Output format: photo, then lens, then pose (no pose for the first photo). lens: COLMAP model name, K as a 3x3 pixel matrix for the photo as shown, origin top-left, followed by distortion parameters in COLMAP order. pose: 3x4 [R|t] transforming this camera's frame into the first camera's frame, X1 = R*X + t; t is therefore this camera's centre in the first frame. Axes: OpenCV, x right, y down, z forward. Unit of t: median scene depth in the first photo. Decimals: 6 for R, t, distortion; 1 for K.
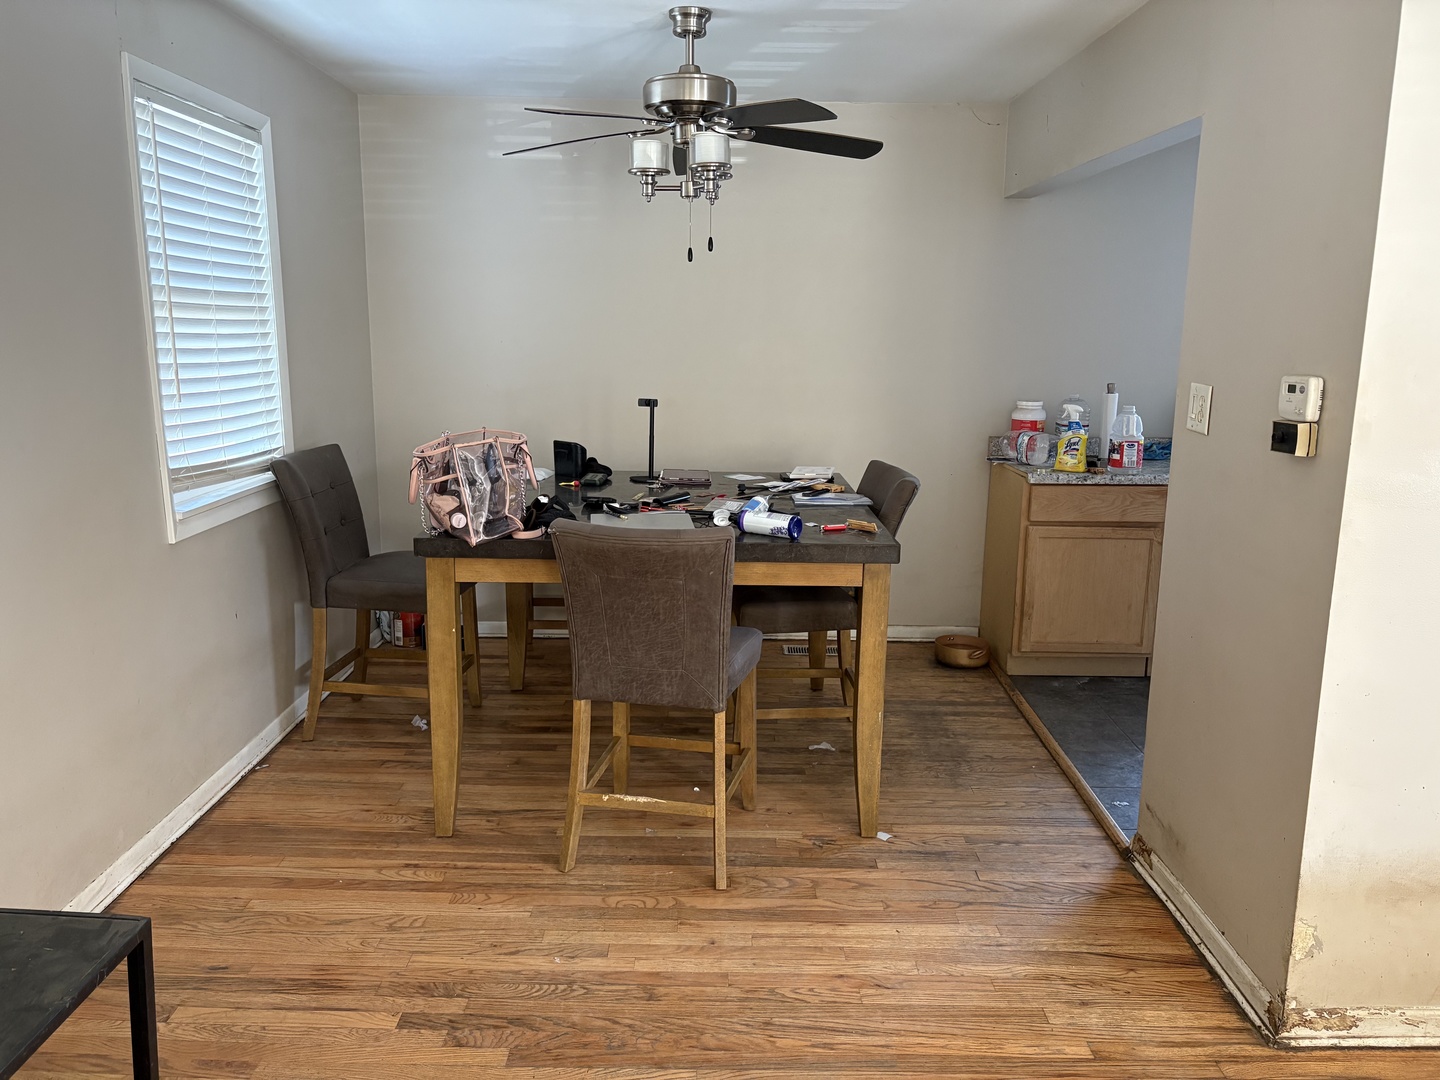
lens RADIAL K [[1097.3, 0, 724.9], [0, 1097.3, 542.6], [0, 0, 1]] dist [0.034481, -0.033015]
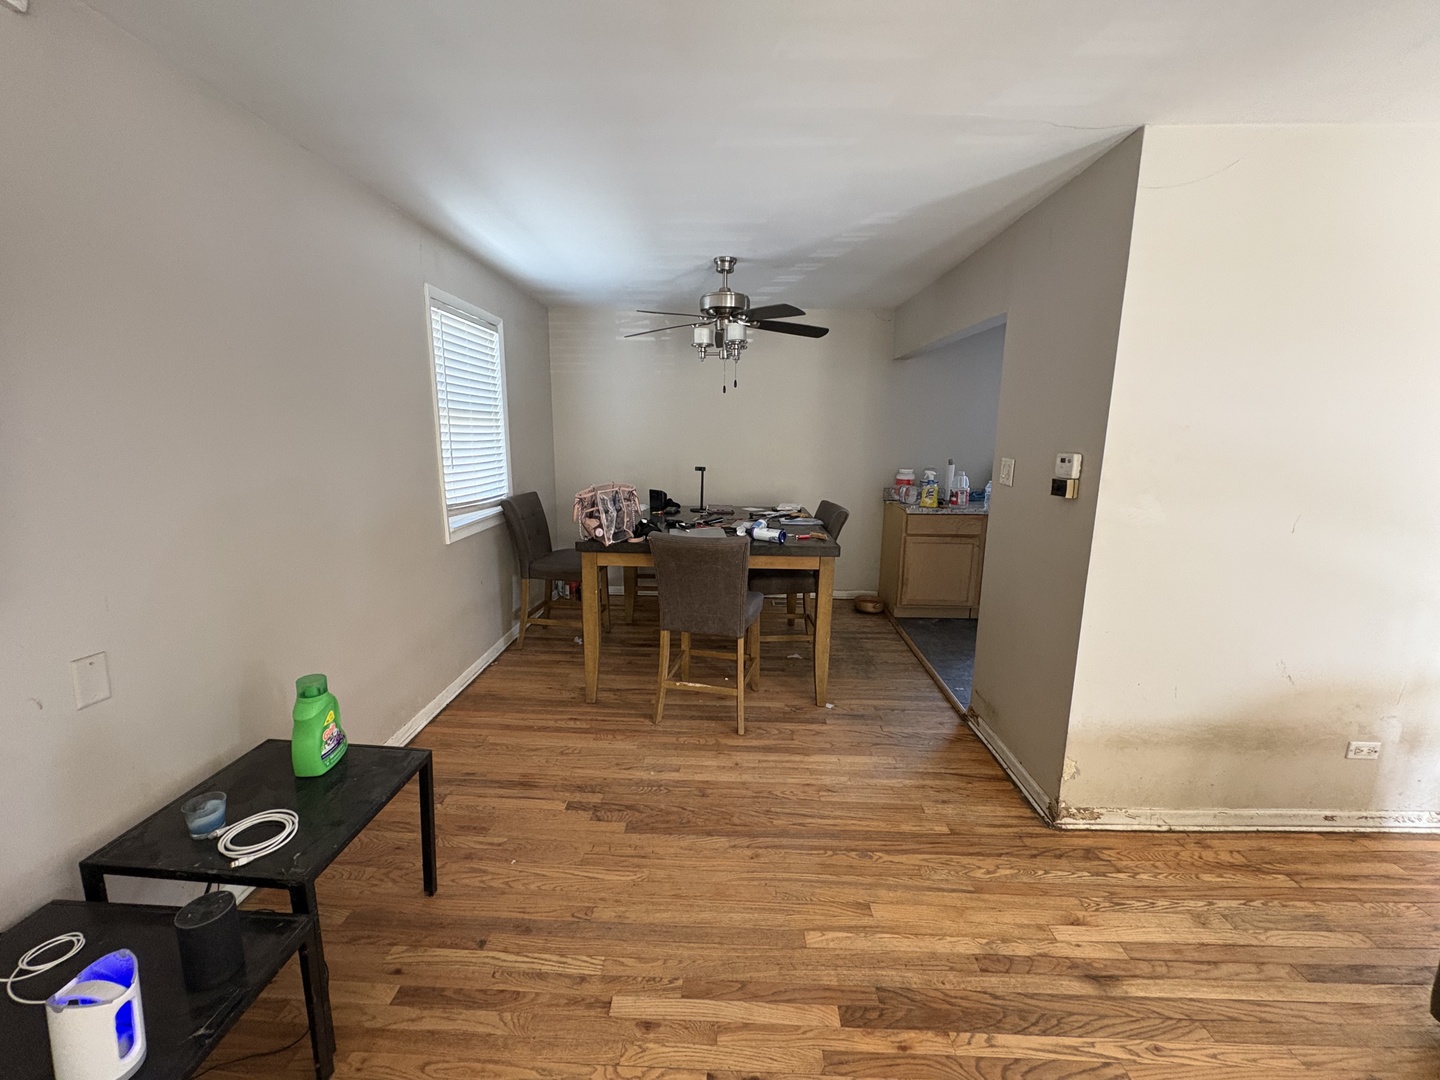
lens RADIAL K [[581.4, 0, 721.6], [0, 581.4, 537.1], [0, 0, 1]] dist [-0.001677, 0.000092]
pose [[0.999573, 0.003793, -0.028977, -0.008426], [-0.004173, 0.999906, -0.013040, -0.000198], [0.028924, 0.013155, 0.999495, 0.028298]]
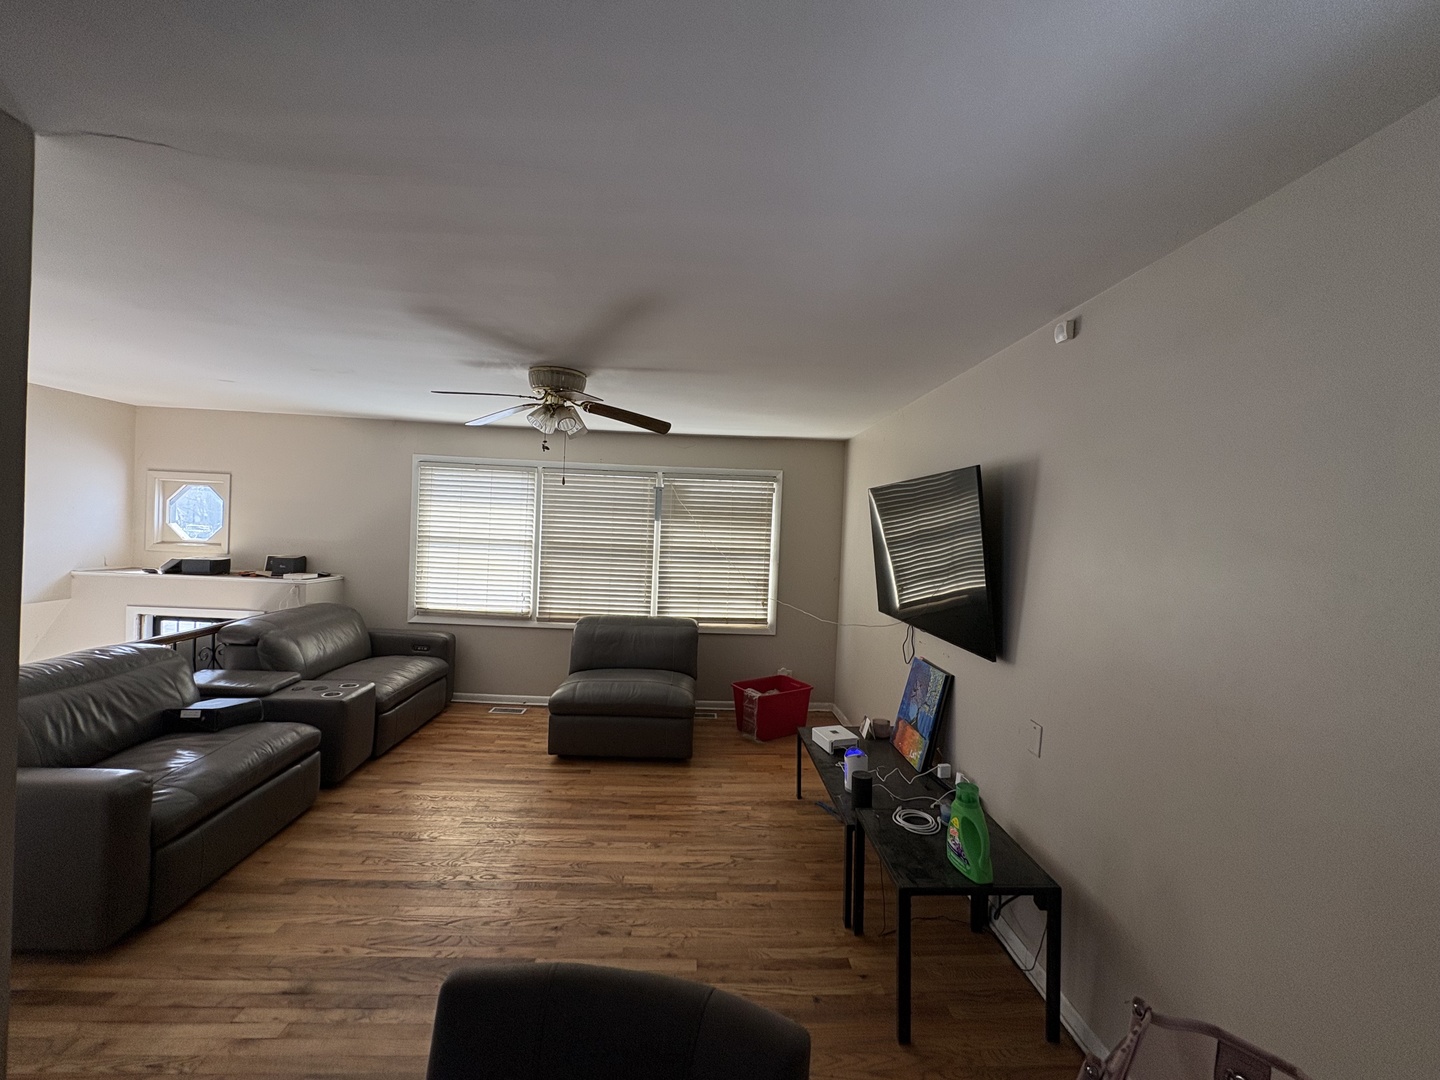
lens RADIAL K [[581.4, 0, 723.7], [0, 581.4, 533.9], [0, 0, 1]] dist [-0.001677, 0.000092]
pose [[-0.998179, -0.047289, -0.037453, -0.112709], [-0.053994, 0.977242, 0.205142, -0.301218], [0.026900, 0.206791, -0.978015, 1.286082]]
